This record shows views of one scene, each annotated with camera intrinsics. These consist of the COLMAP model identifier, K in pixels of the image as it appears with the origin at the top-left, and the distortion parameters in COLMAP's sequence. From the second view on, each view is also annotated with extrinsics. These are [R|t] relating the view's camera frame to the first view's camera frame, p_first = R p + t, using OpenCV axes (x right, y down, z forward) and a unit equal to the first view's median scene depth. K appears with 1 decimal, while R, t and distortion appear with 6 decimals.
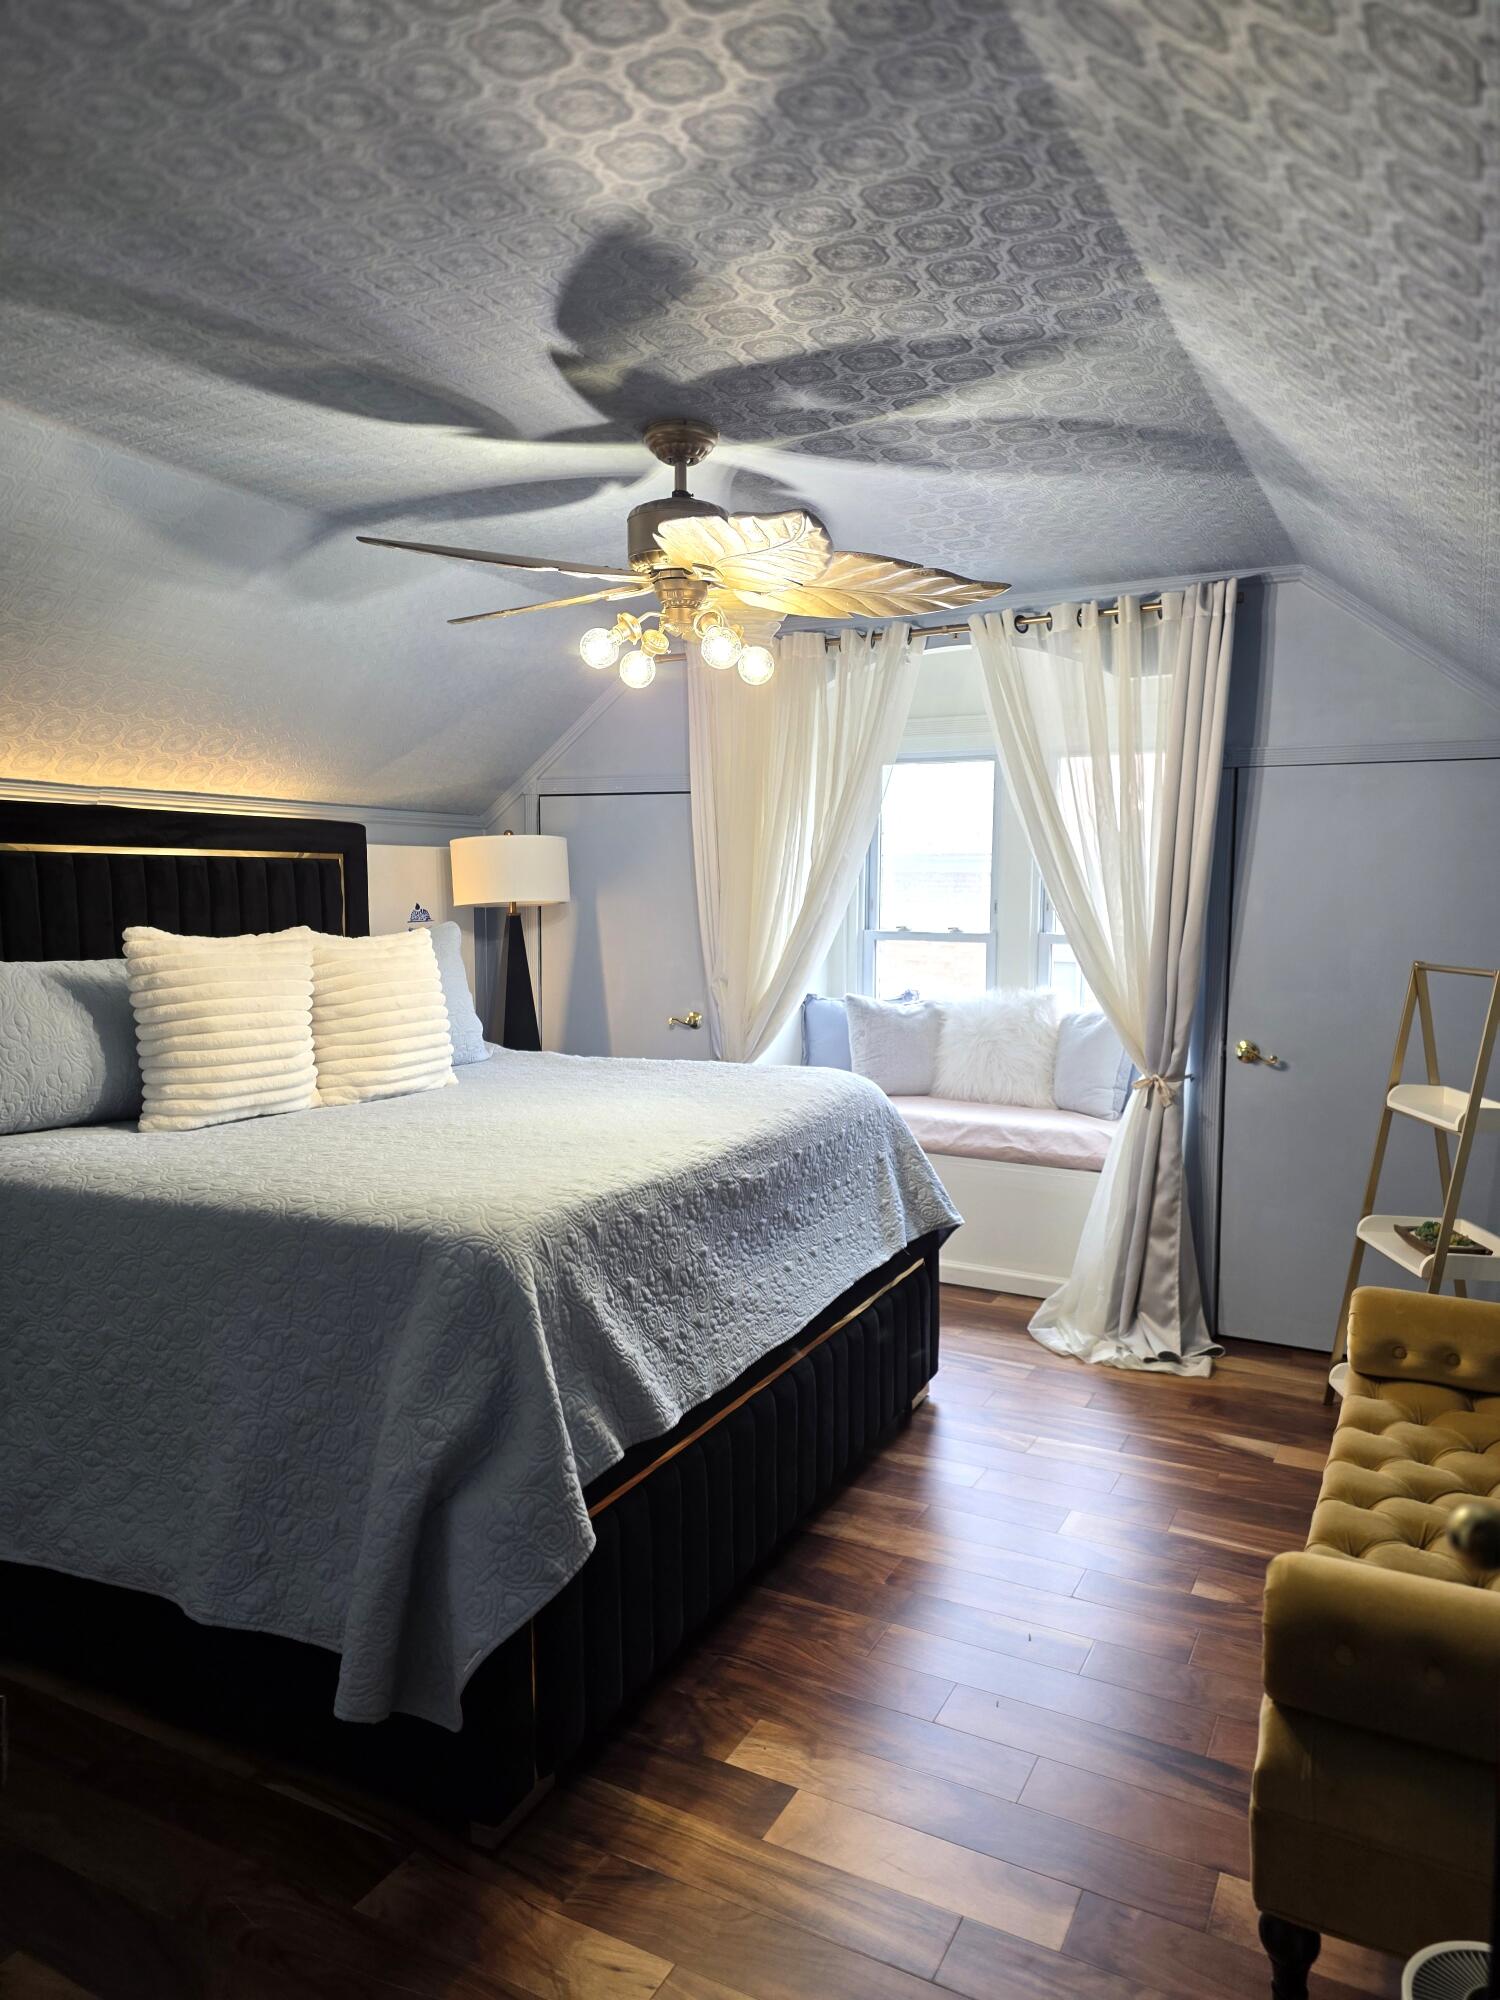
lens RADIAL K [[1304.0, 0, 750.0], [0, 1304.0, 1000.0], [0, 0, 1]] dist [0.081006, -0.023289]
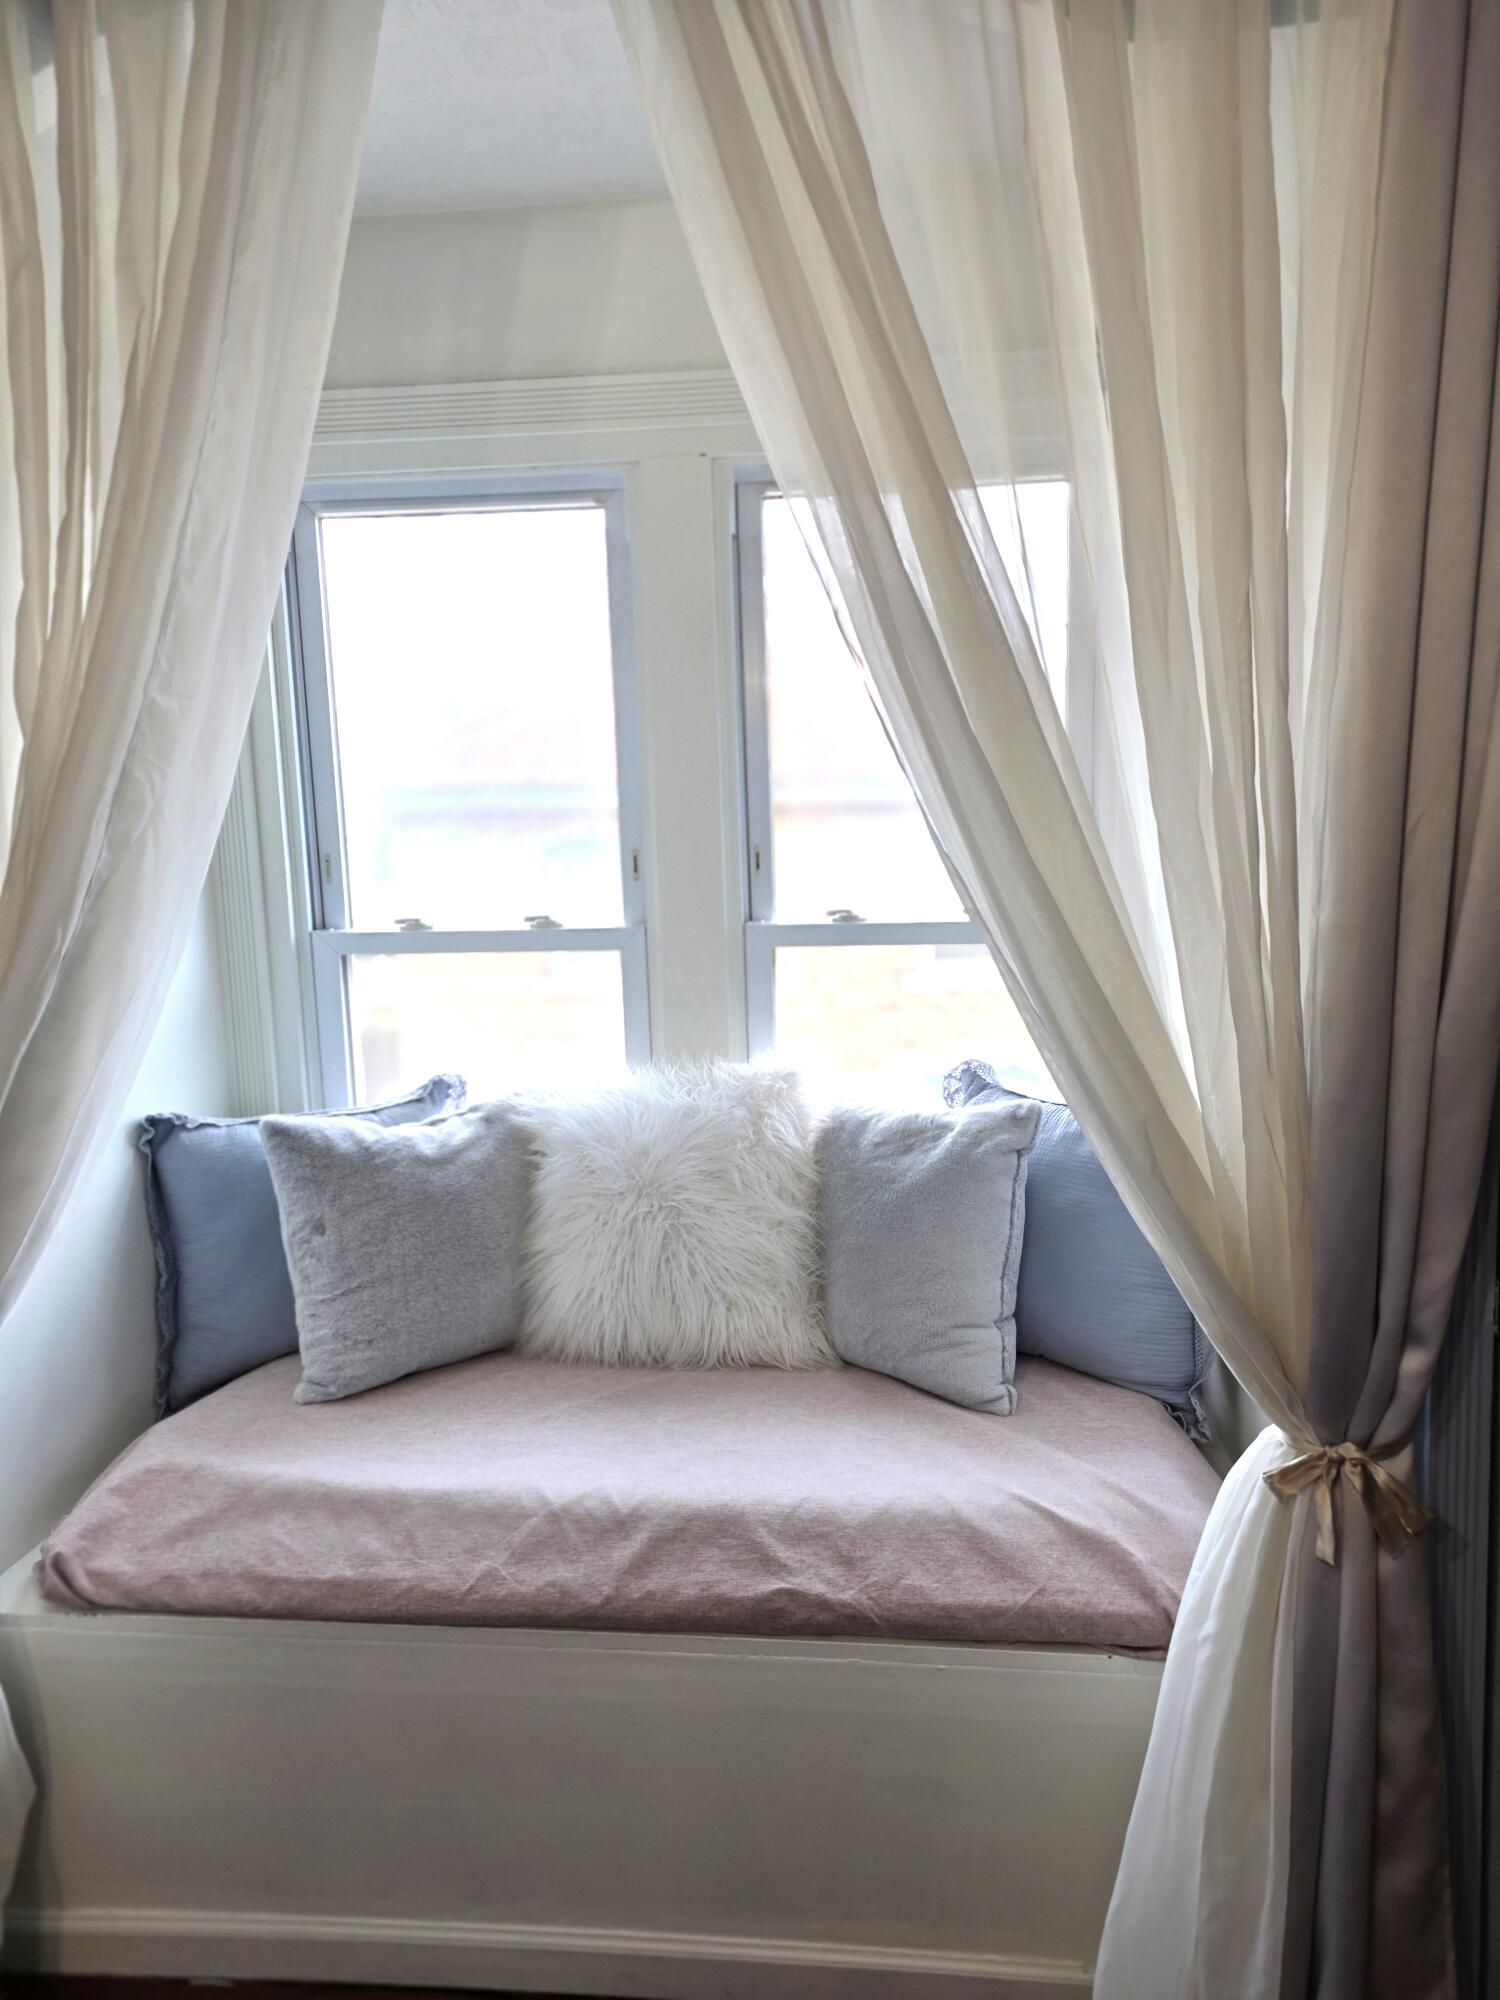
lens RADIAL K [[1304.0, 0, 750.0], [0, 1304.0, 1000.0], [0, 0, 1]] dist [0.081006, -0.023289]
pose [[0.933689, -0.080487, 0.348921, 0.074217], [0.065748, 0.996379, 0.053901, -0.048380], [-0.351996, -0.027386, 0.935601, 0.606966]]
